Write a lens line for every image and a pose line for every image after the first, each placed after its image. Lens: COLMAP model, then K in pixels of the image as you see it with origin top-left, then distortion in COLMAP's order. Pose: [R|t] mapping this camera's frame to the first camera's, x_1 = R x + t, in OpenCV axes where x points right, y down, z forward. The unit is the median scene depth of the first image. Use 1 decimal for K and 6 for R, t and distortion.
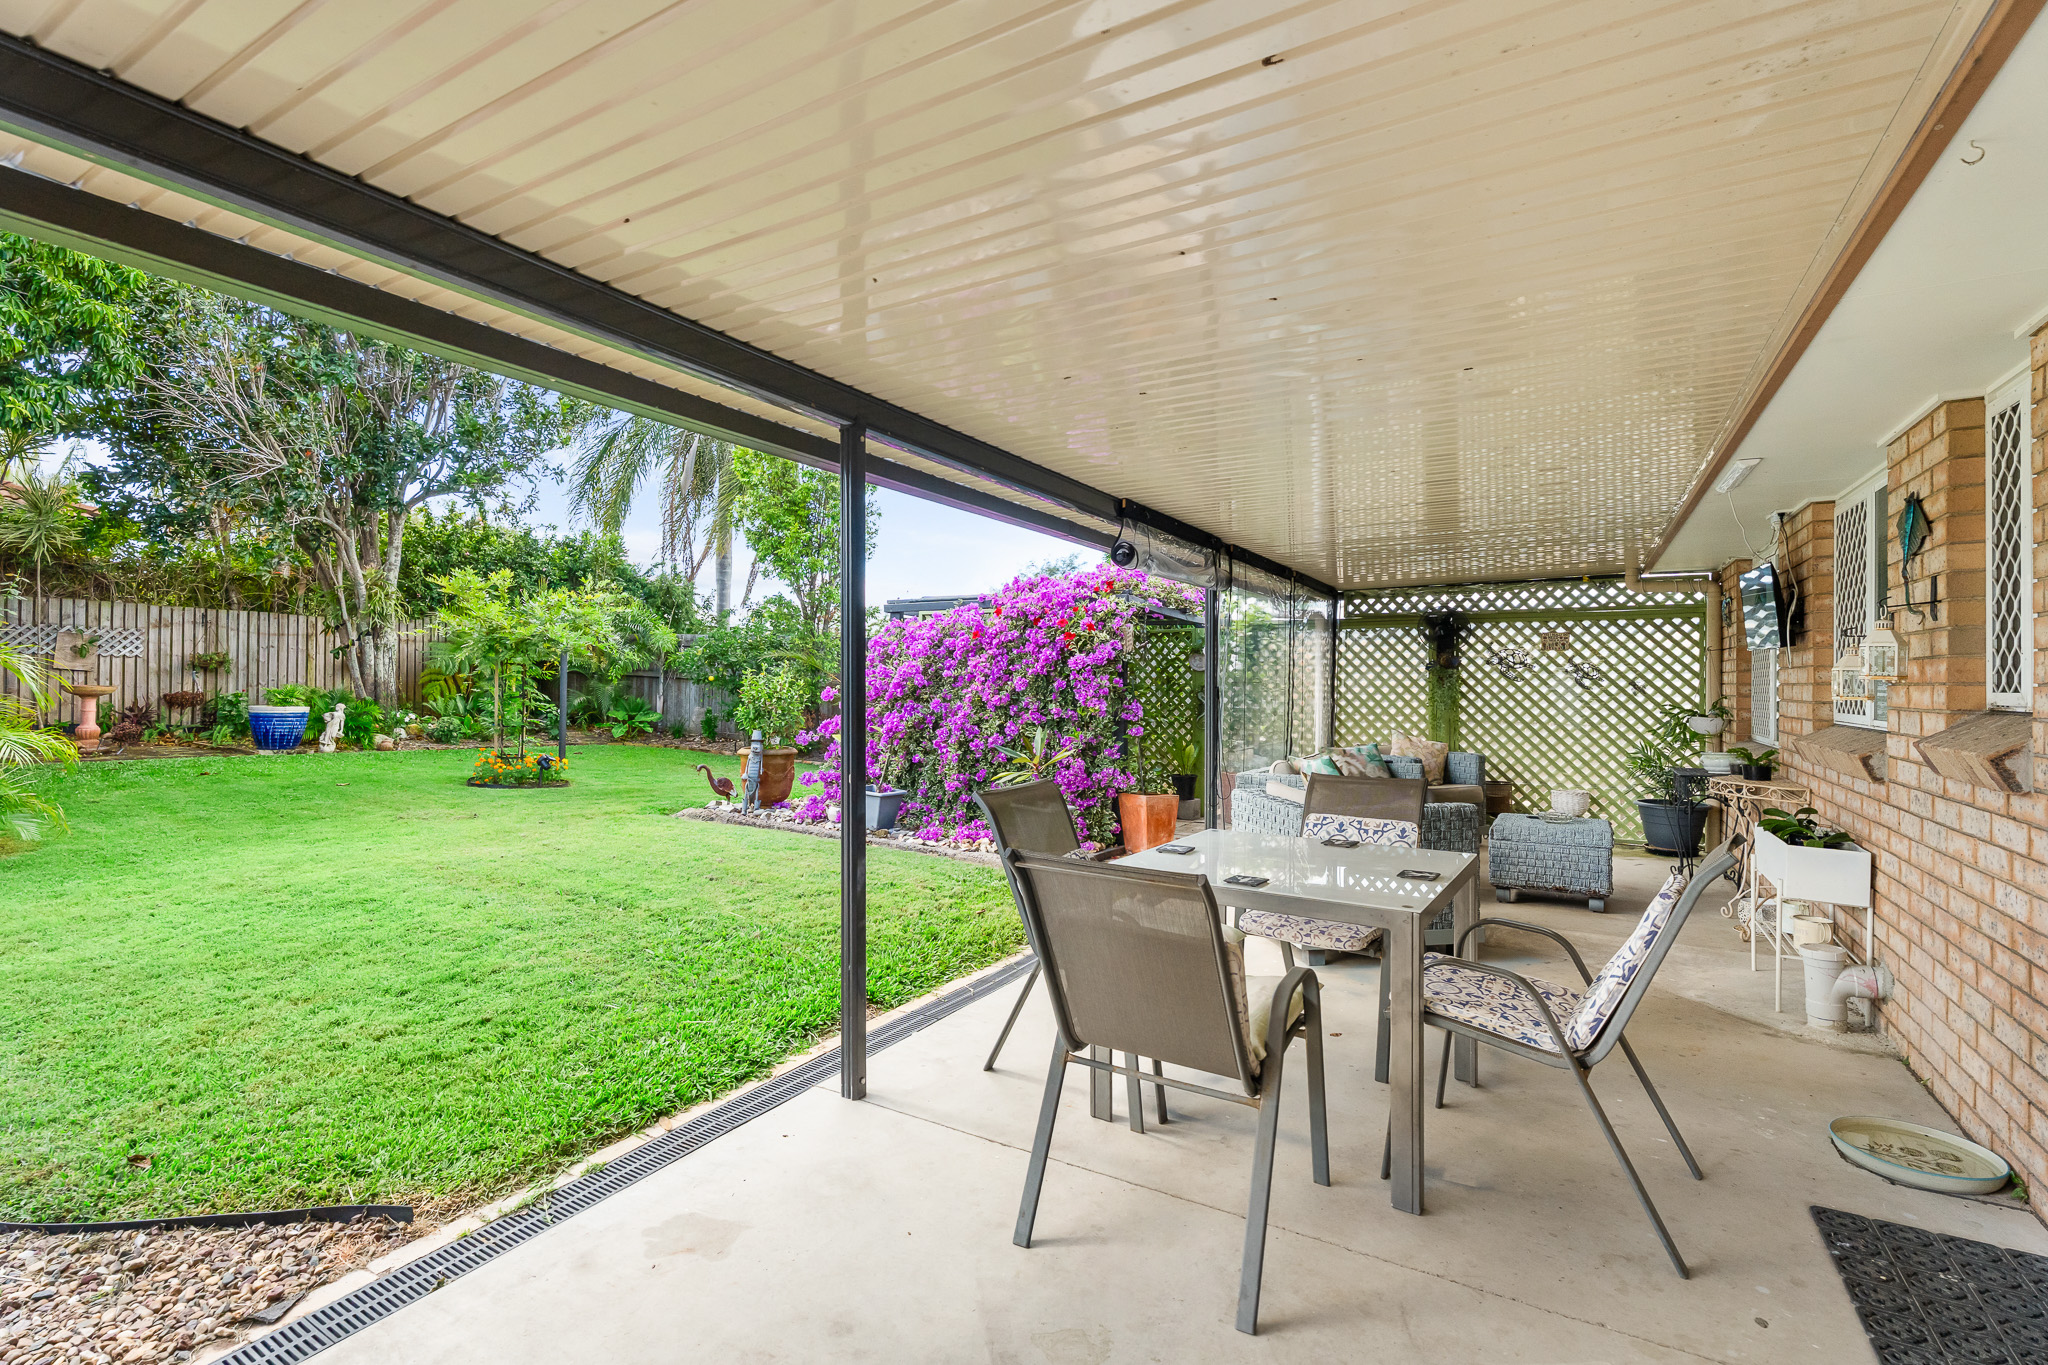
lens RADIAL K [[917.7, 0, 1006.2], [0, 917.7, 673.2], [0, 0, 1]] dist [0.000969, -0.000510]
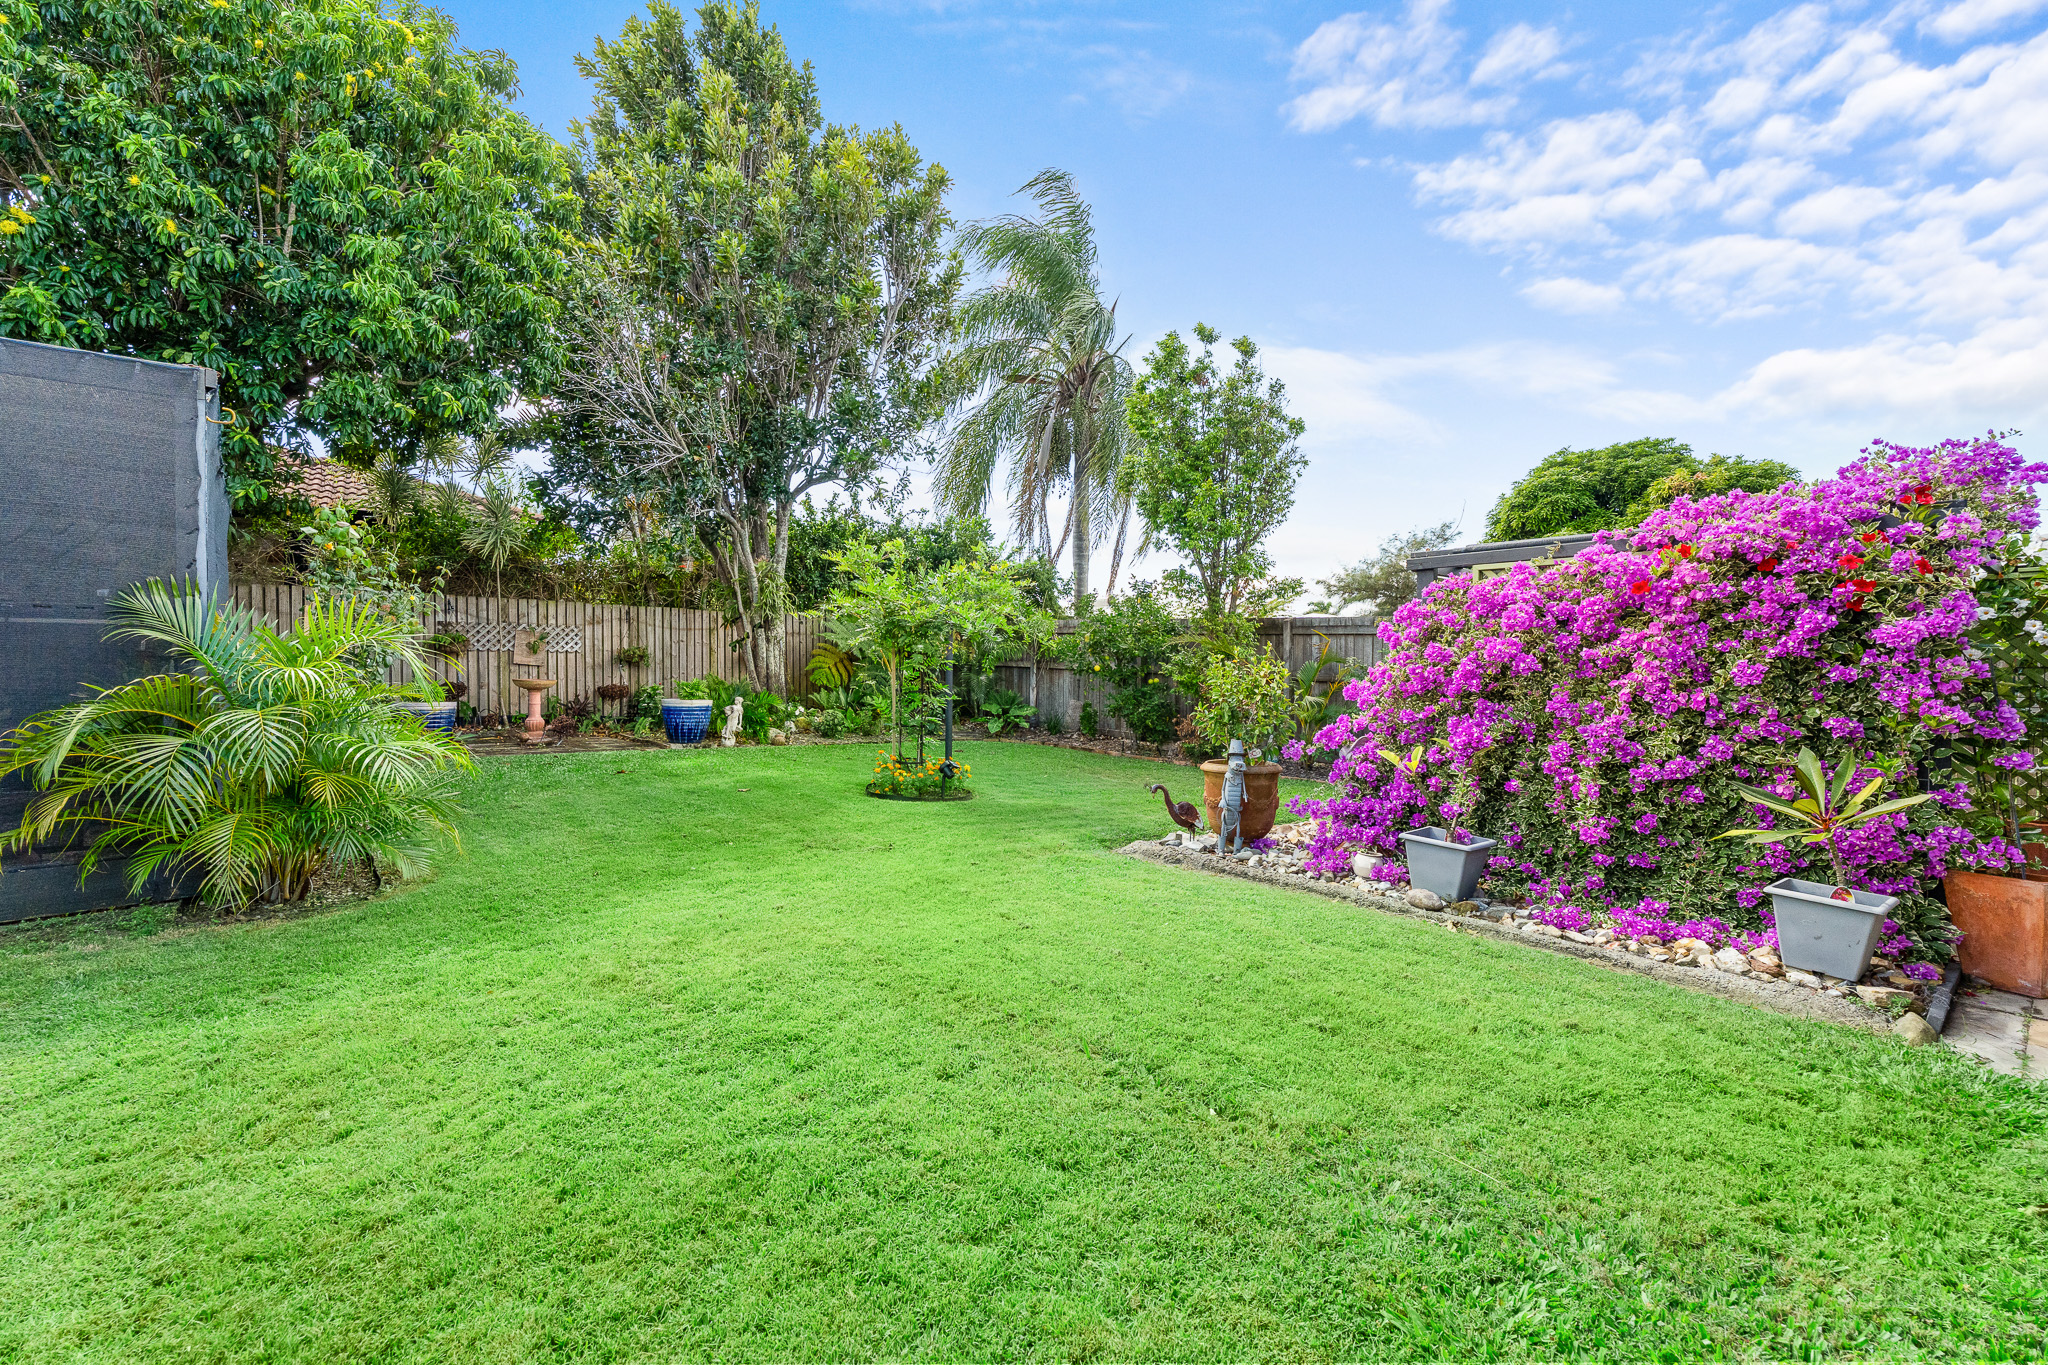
lens RADIAL K [[917.7, 0, 1020.6], [0, 917.7, 685.1], [0, 0, 1]] dist [0.000969, -0.000510]
pose [[0.946861, -0.002345, -0.321634, -0.114975], [0.010359, 0.999677, 0.023207, 0.000890], [0.321476, -0.025306, 0.946580, 0.155513]]
